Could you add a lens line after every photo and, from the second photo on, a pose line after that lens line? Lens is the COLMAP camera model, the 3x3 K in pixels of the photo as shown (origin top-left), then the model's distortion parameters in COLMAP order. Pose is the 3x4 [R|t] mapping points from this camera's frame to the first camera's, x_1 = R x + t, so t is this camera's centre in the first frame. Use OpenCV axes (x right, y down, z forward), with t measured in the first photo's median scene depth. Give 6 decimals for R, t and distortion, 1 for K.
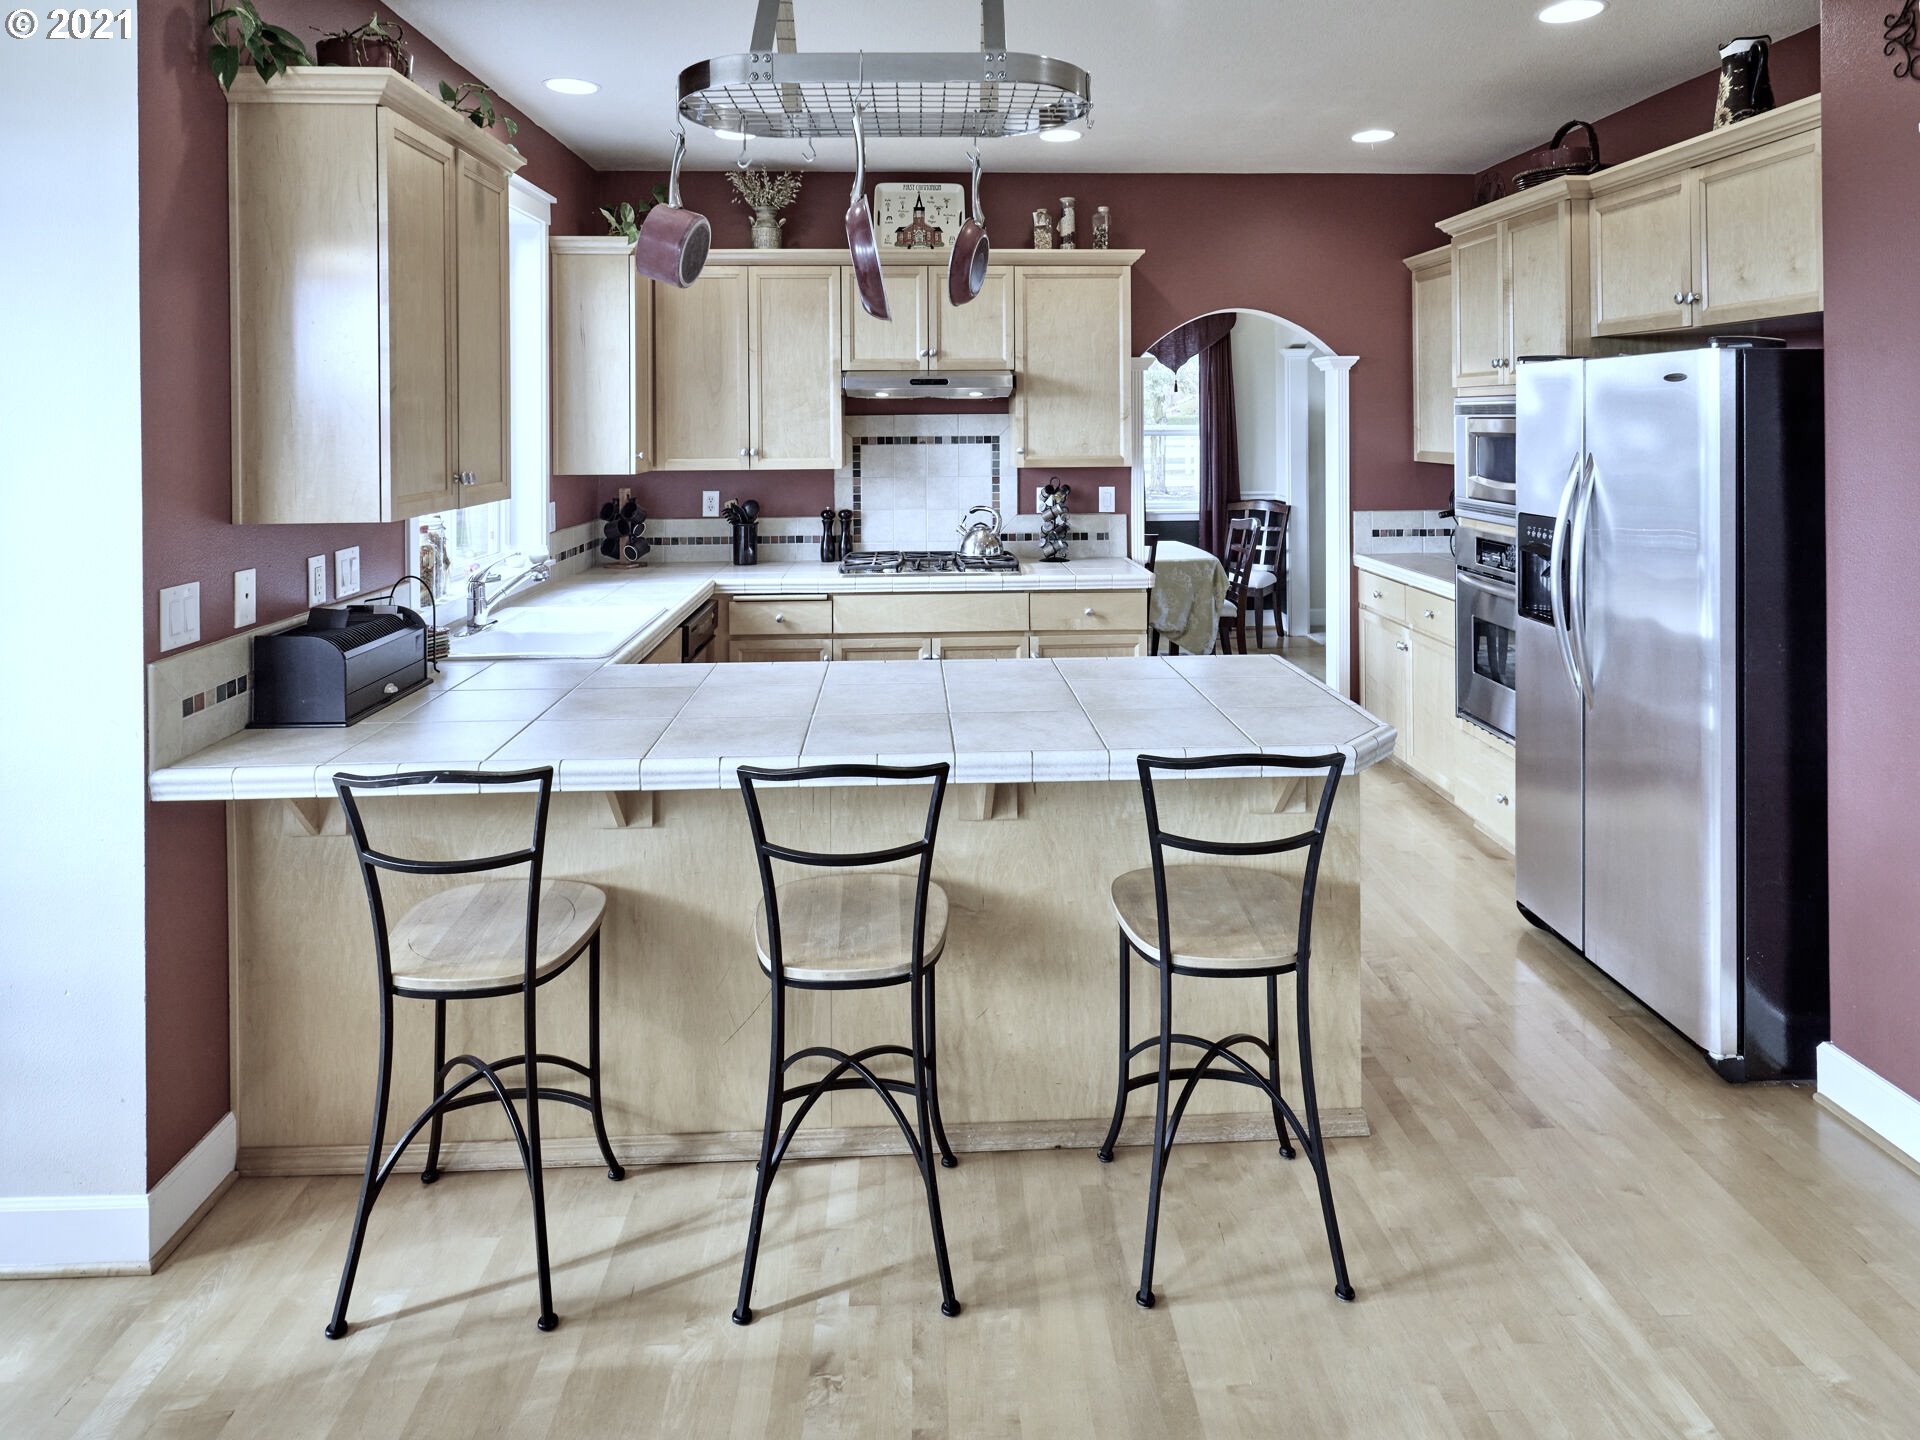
lens RADIAL K [[1113.7, 0, 960.0], [0, 1113.7, 720.0], [0, 0, 1]] dist [-0.001353, 0.000002]
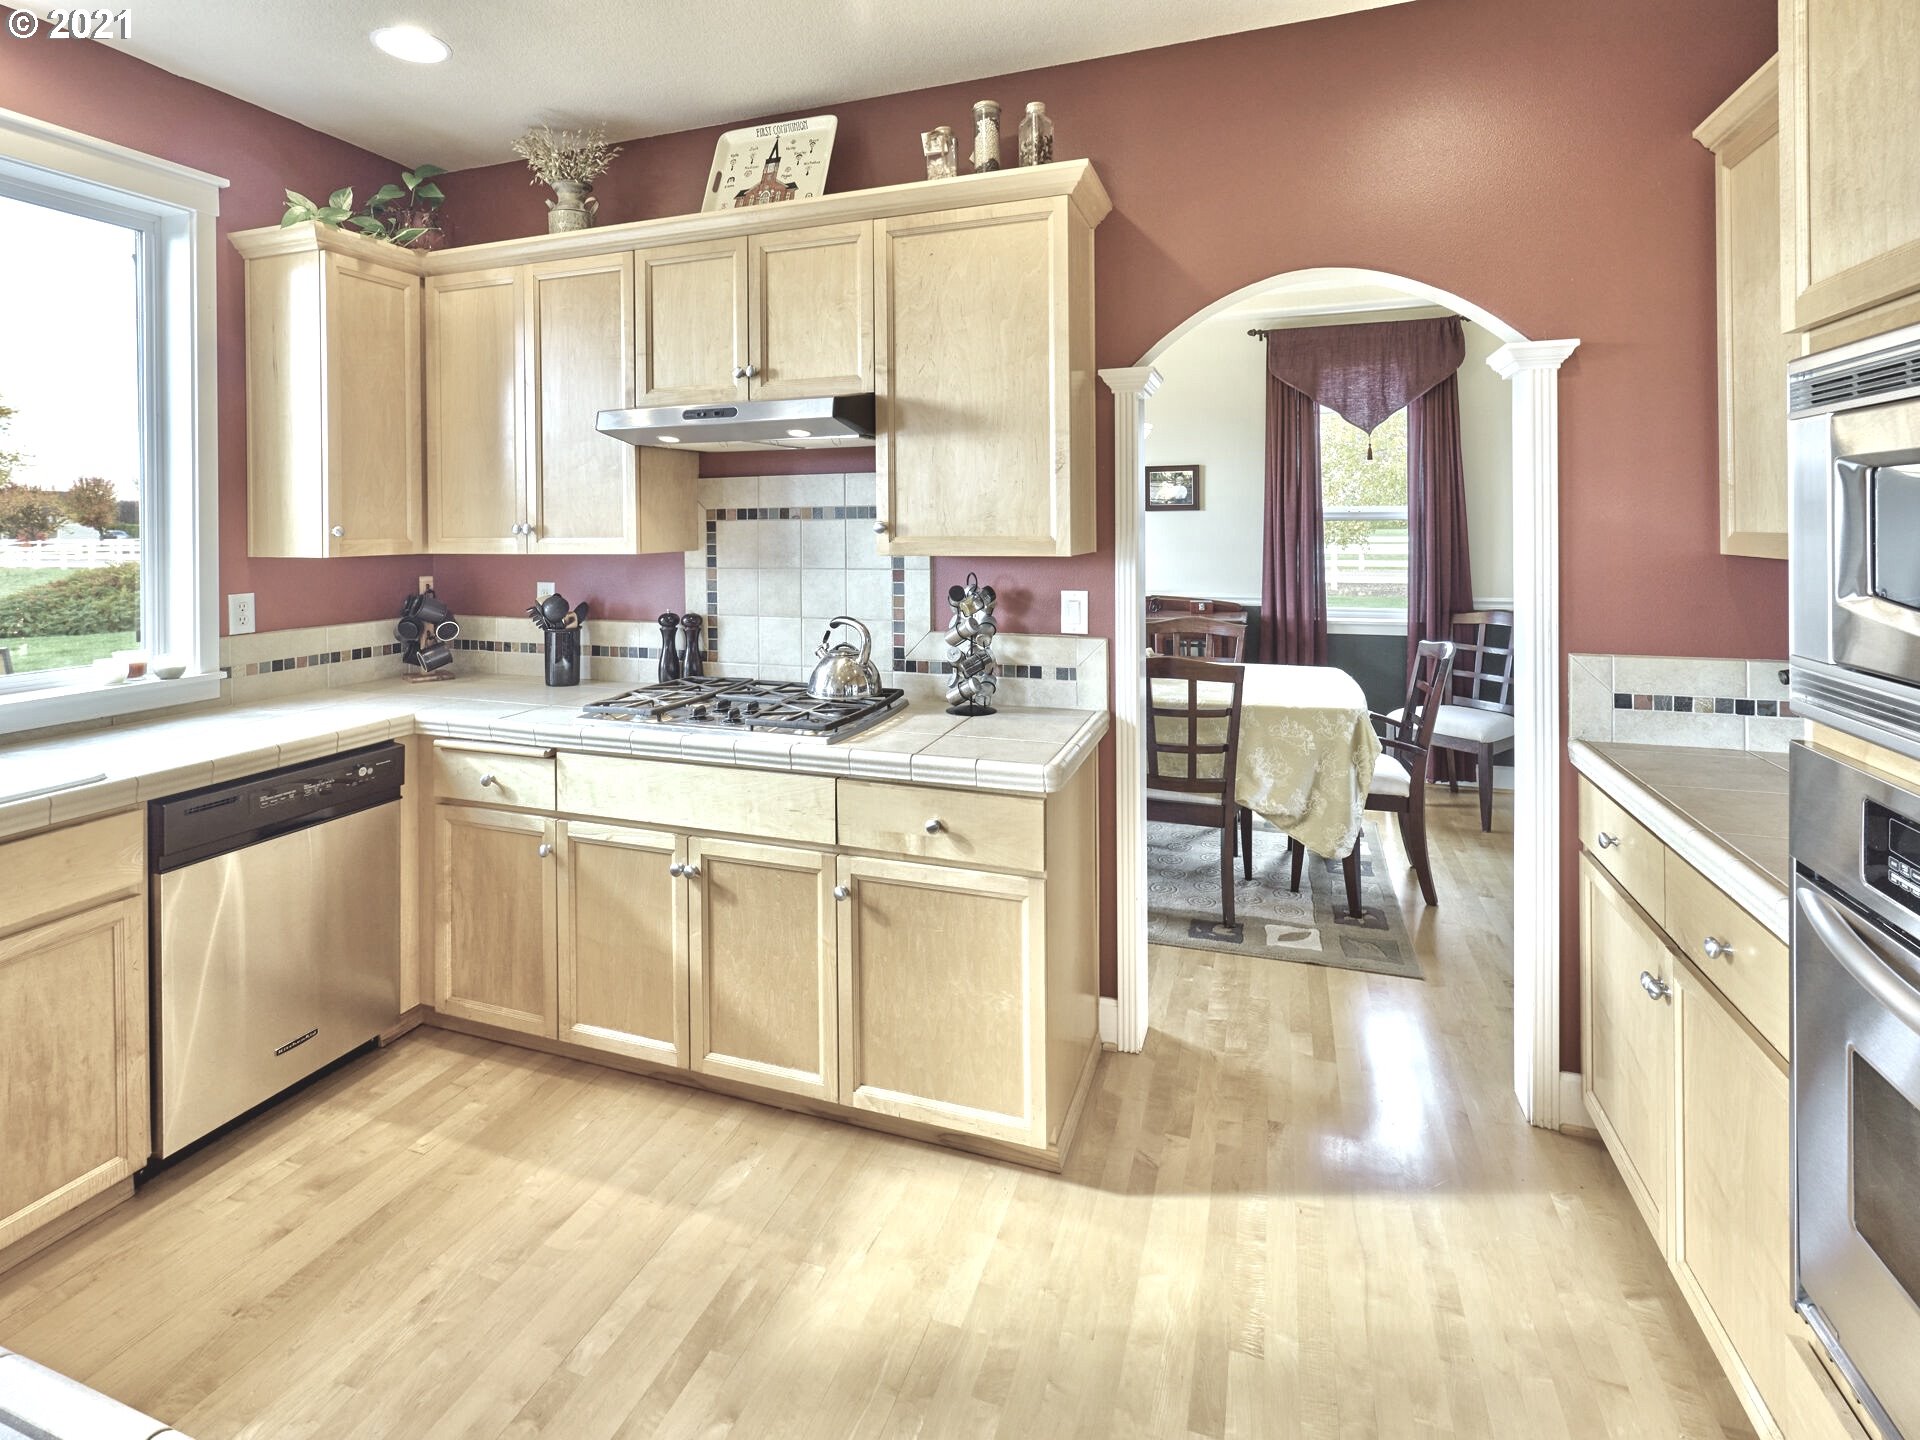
lens RADIAL K [[930.1, 0, 955.3], [0, 930.1, 668.0], [0, 0, 1]] dist [-0.004146, -0.000596]
pose [[0.927926, 0.057197, -0.368350, 0.259246], [-0.095931, 0.991517, -0.087704, -0.122229], [0.360208, 0.116719, 0.925541, 0.538511]]
